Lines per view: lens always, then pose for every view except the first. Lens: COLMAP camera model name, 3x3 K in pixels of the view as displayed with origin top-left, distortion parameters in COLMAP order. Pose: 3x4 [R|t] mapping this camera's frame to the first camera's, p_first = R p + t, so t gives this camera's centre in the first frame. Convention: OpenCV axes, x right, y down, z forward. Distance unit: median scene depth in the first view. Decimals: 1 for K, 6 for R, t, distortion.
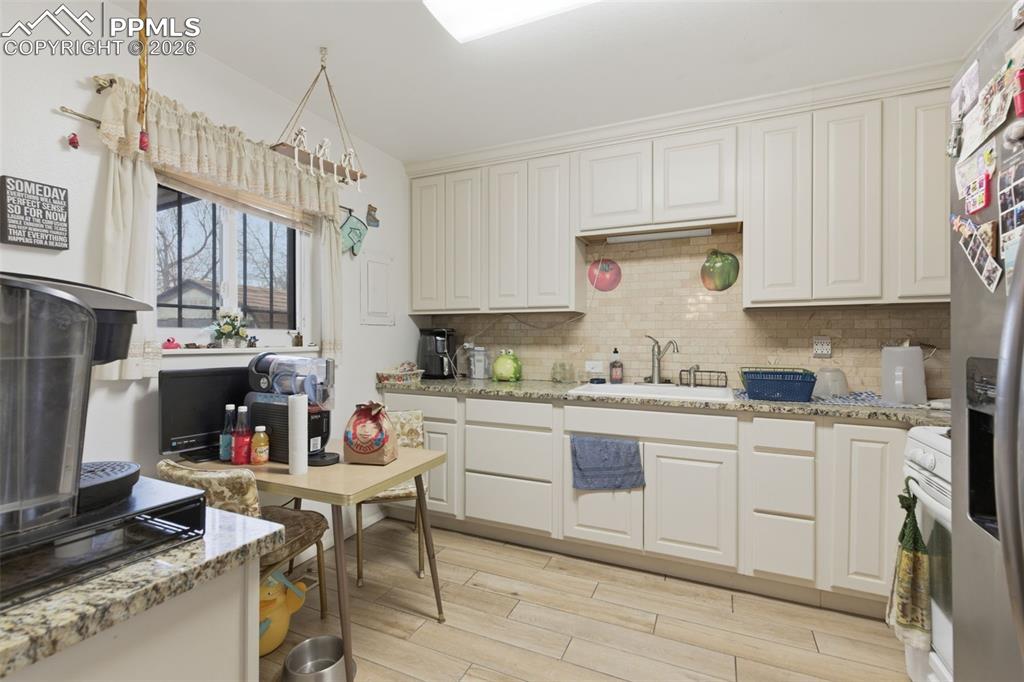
lens RADIAL K [[461.2, 0, 511.4], [0, 461.2, 336.1], [0, 0, 1]] dist [0.003672, 0.000390]
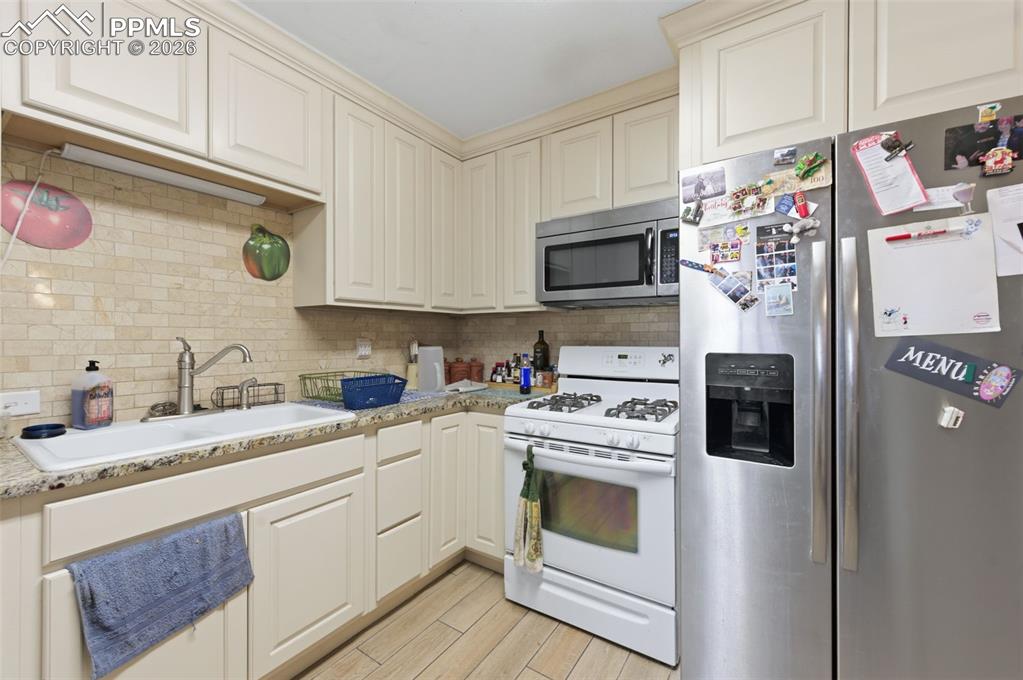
lens RADIAL K [[409.8, 0, 503.8], [0, 409.8, 336.4], [0, 0, 1]] dist [-0.000629, -0.000126]
pose [[0.161330, 0.003817, 0.986893, -0.178819], [-0.001204, 0.999993, -0.003671, -0.000851], [-0.986900, -0.000596, 0.161333, 0.516069]]
